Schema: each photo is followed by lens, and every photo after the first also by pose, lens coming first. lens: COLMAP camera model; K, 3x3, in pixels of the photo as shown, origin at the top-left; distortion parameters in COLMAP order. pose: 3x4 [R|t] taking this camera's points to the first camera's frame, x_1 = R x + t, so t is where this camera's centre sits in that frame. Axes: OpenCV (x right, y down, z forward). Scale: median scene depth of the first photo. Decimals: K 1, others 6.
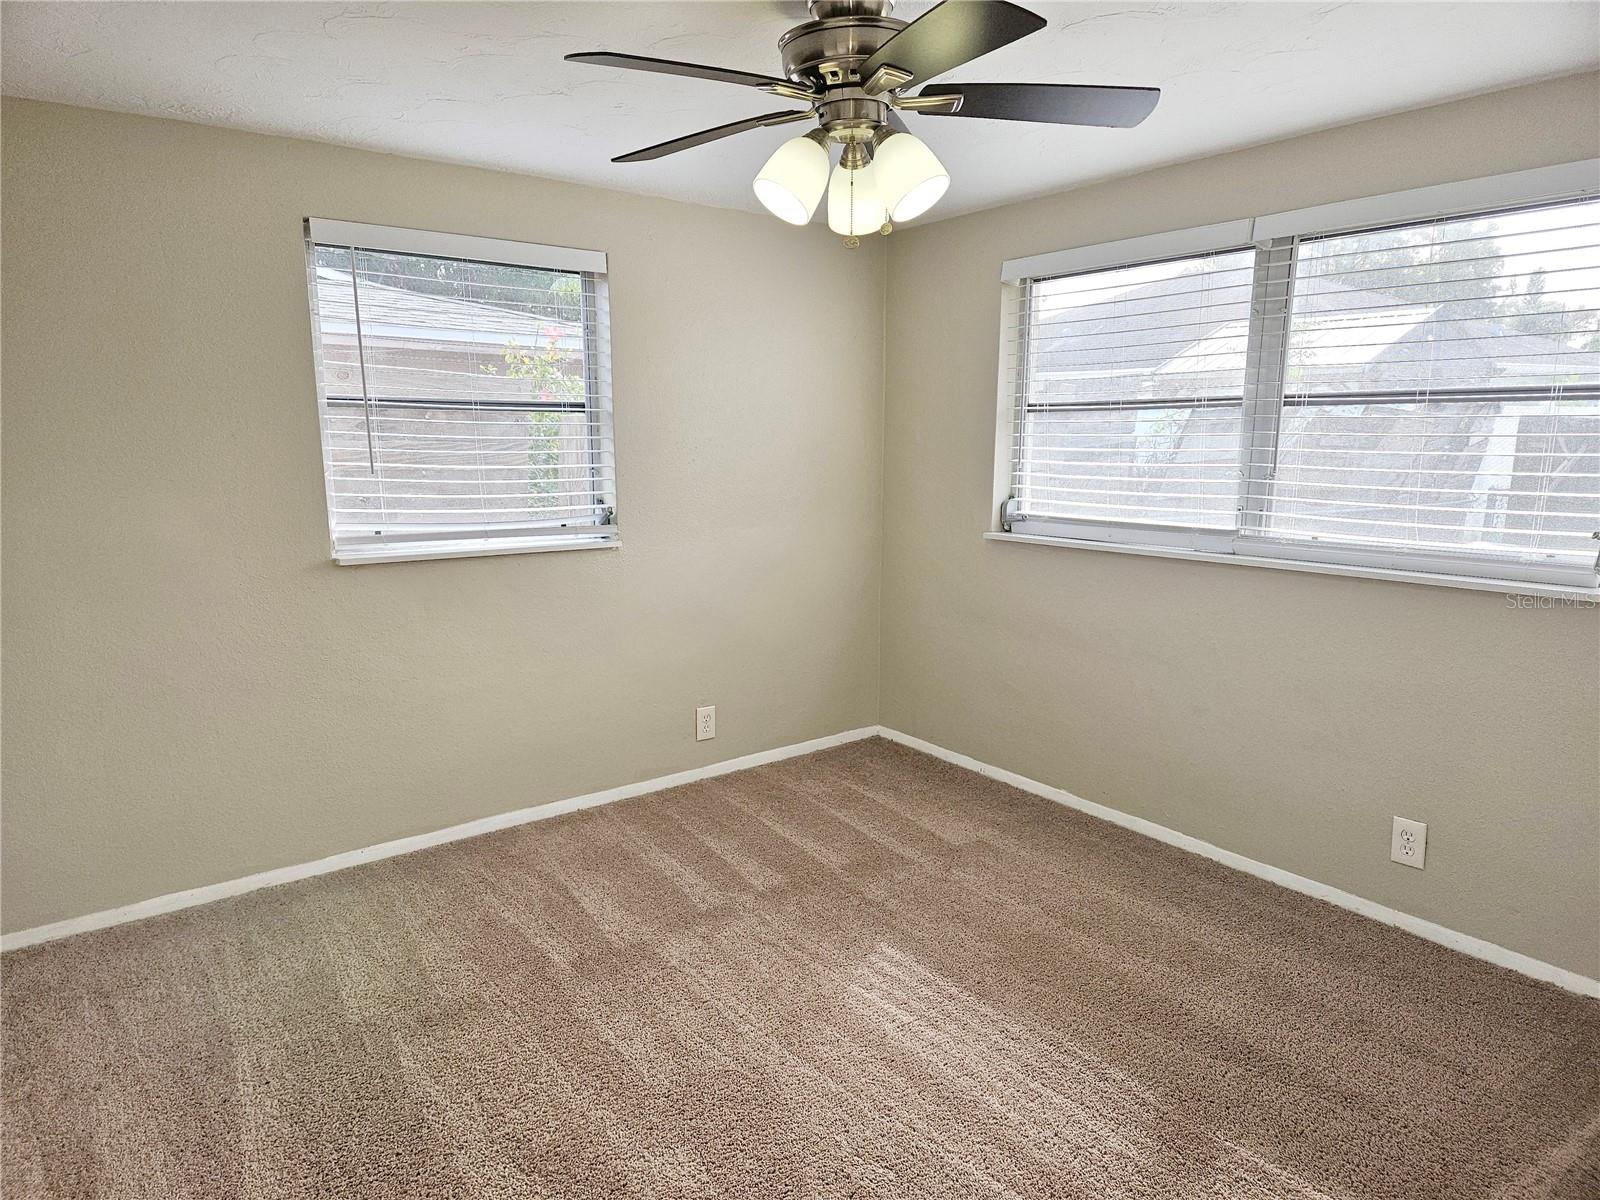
lens RADIAL K [[1056.2, 0, 803.2], [0, 1056.2, 608.8], [0, 0, 1]] dist [0.083197, -0.076538]
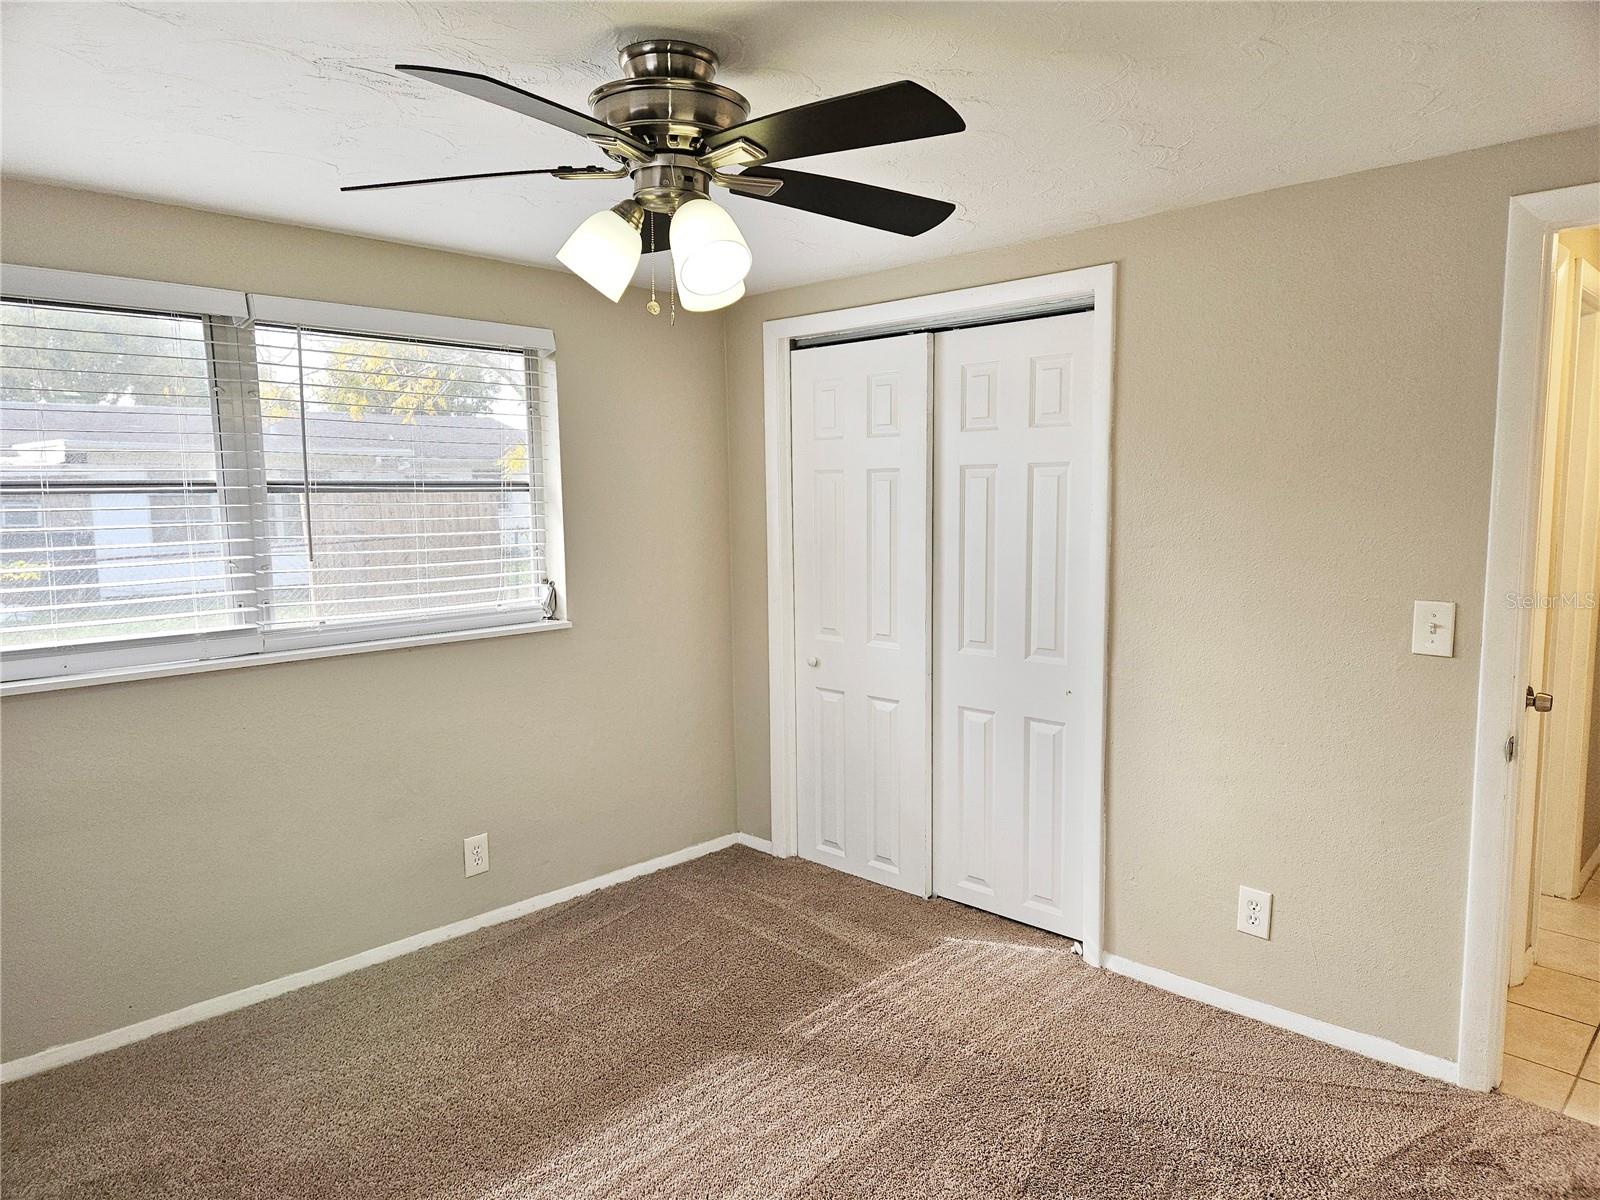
lens RADIAL K [[1056.2, 0, 803.2], [0, 1056.2, 608.8], [0, 0, 1]] dist [0.083197, -0.076538]
pose [[-0.156540, -0.110137, 0.981512, -0.576847], [0.177993, 0.974347, 0.137721, -0.135731], [-0.971501, 0.196261, -0.132921, 0.685862]]
